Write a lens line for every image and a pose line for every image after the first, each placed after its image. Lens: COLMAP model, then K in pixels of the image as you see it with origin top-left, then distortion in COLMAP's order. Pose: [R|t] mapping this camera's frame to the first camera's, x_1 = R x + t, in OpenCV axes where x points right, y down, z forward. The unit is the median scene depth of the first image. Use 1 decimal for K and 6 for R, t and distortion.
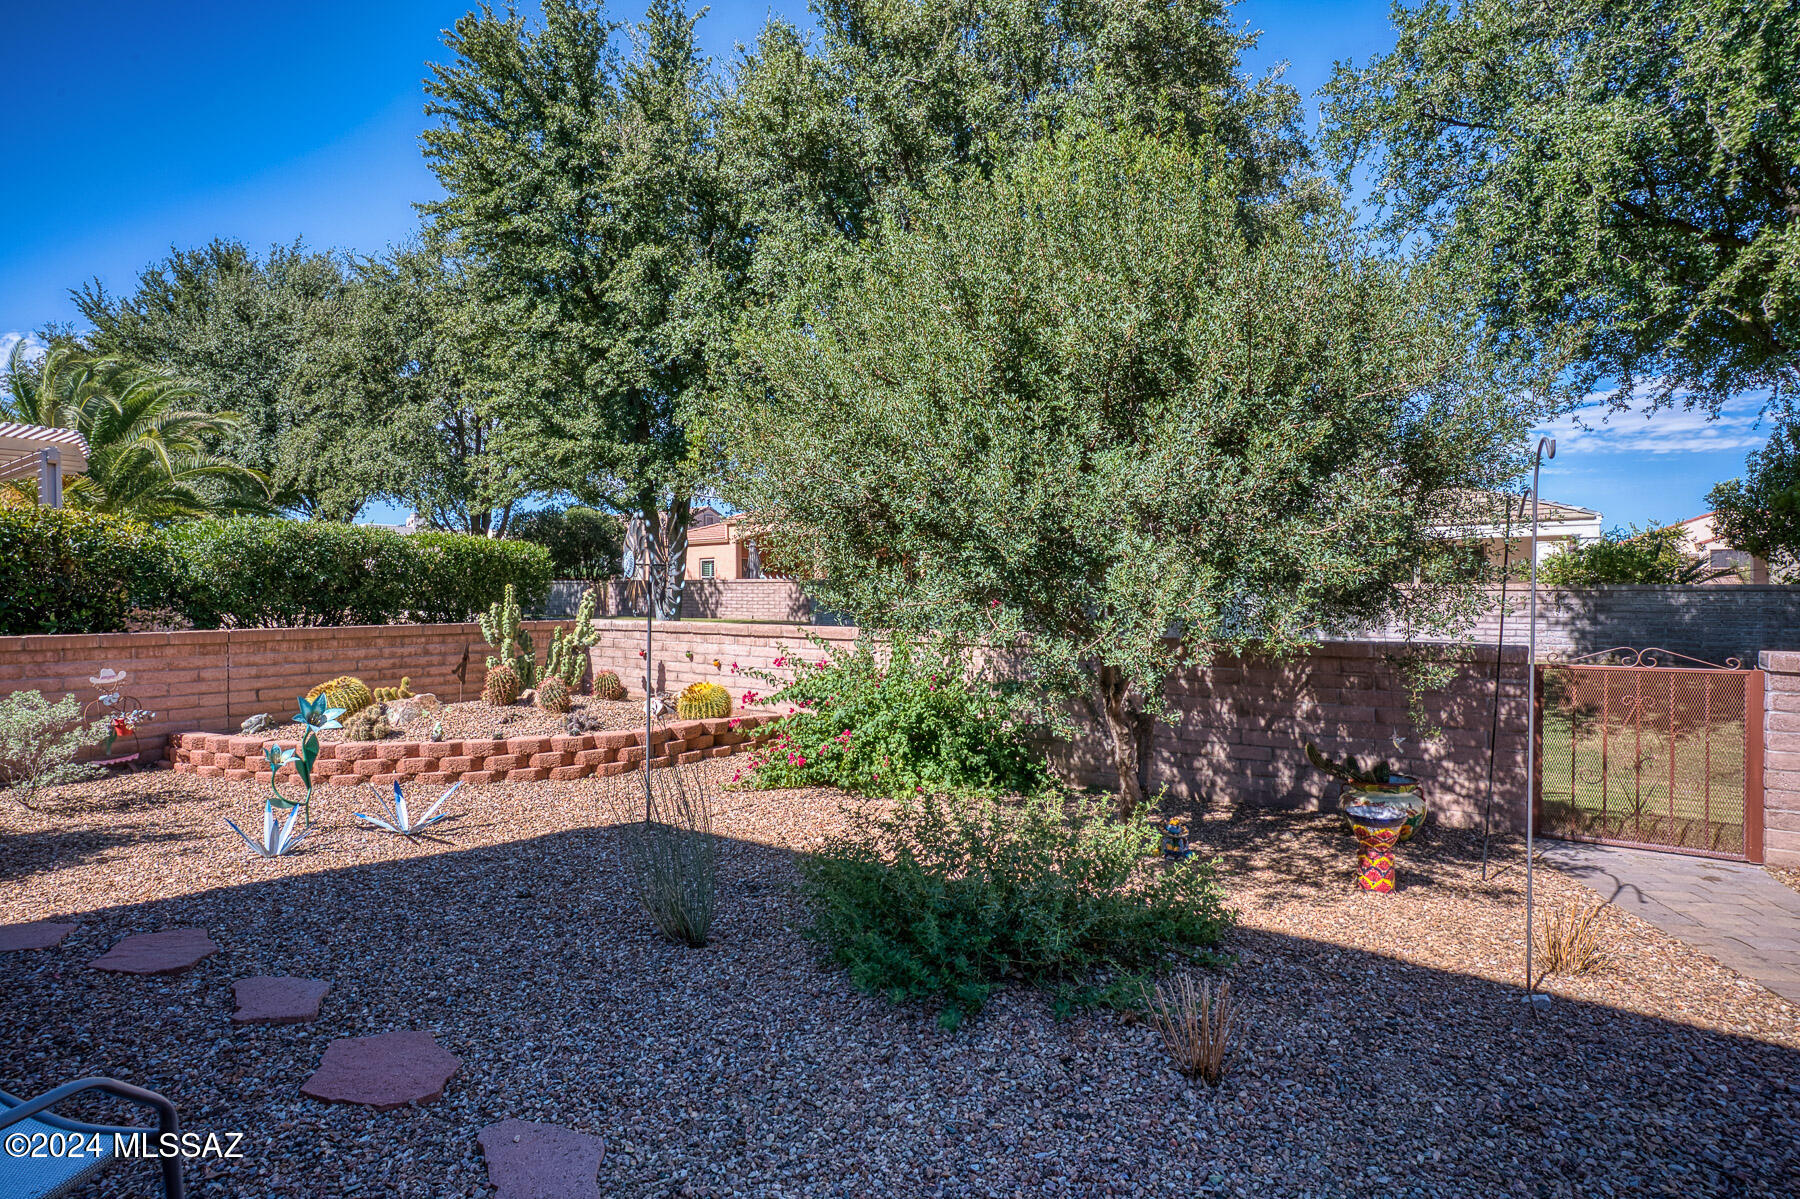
lens RADIAL K [[862.2, 0, 905.8], [0, 862.2, 592.9], [0, 0, 1]] dist [-0.027758, 0.005621]
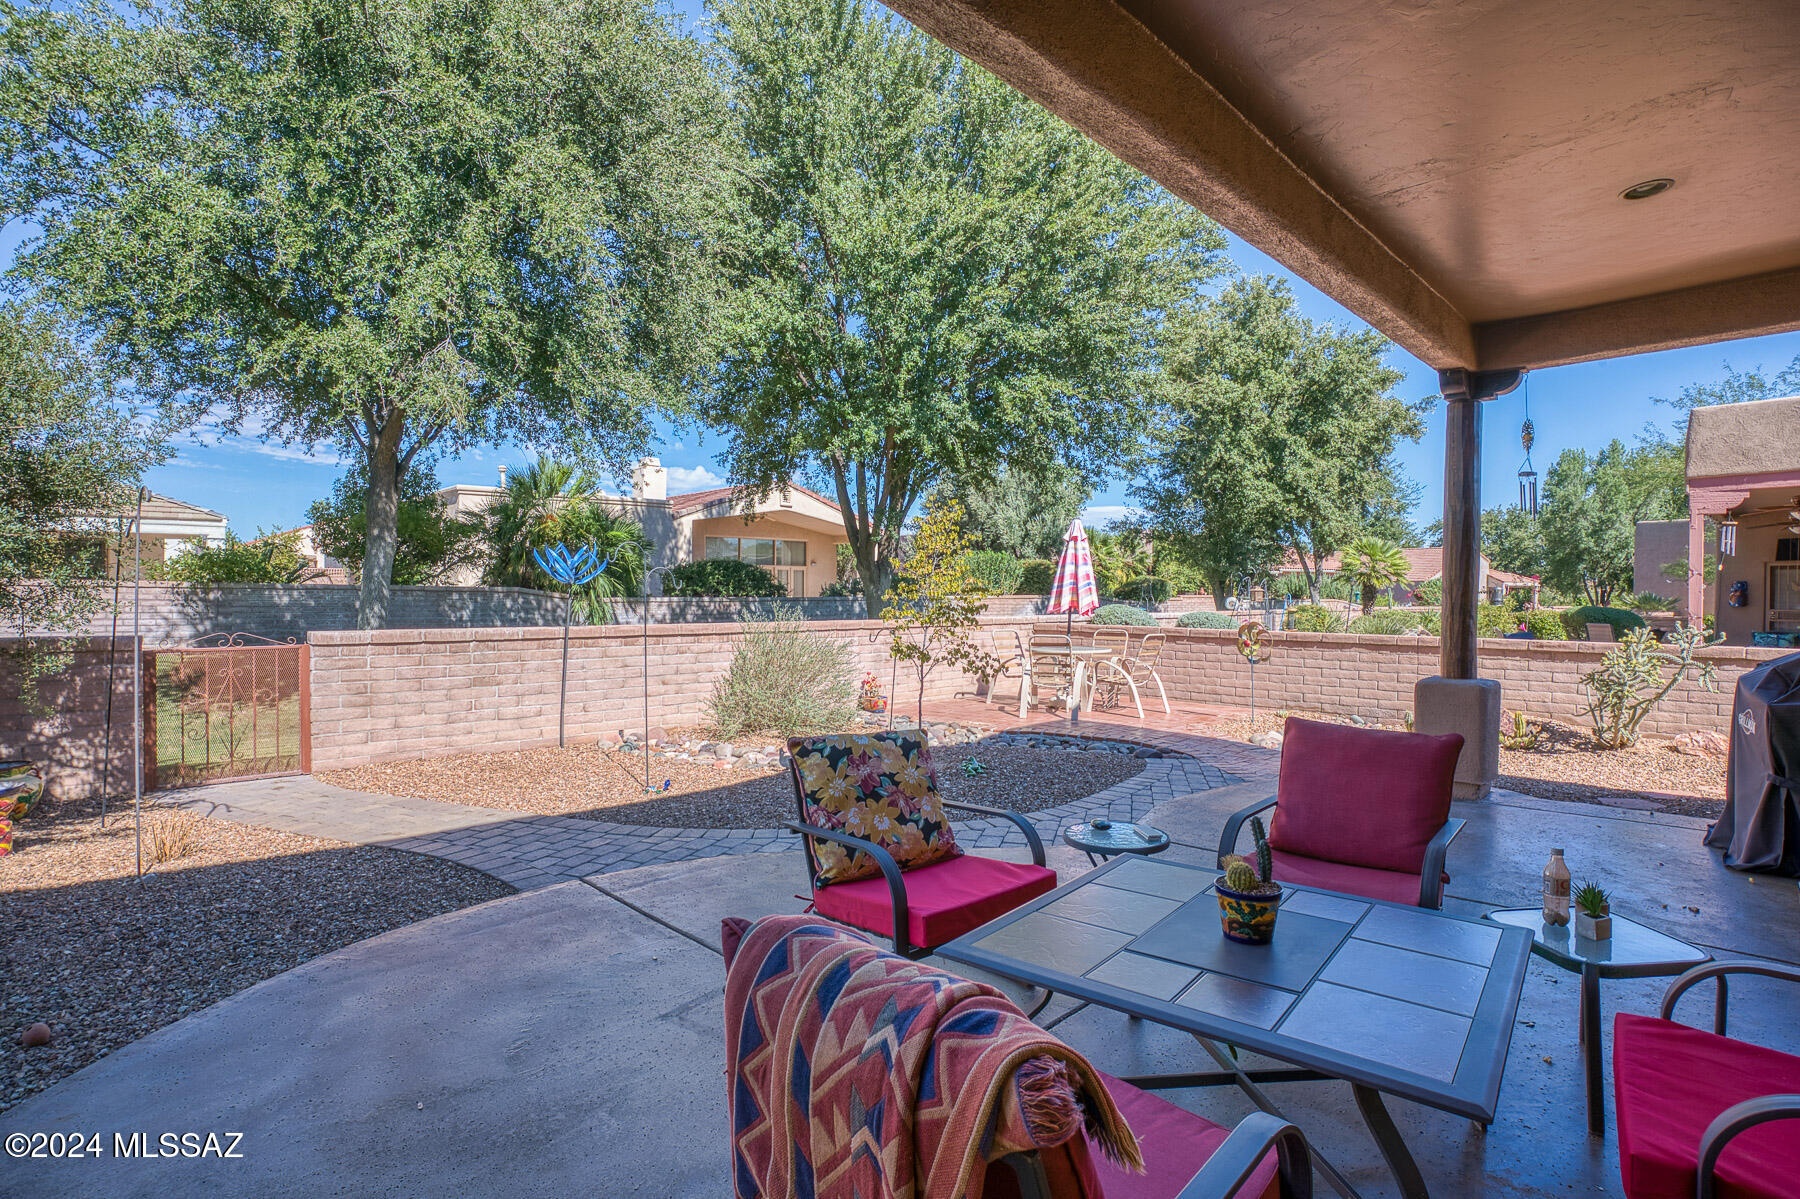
lens RADIAL K [[862.2, 0, 902.0], [0, 862.2, 596.7], [0, 0, 1]] dist [-0.027758, 0.005621]
pose [[0.214510, -0.008279, 0.976687, -0.236439], [0.000709, 0.999965, 0.008321, -0.004800], [-0.976721, -0.001092, 0.214509, -0.354599]]
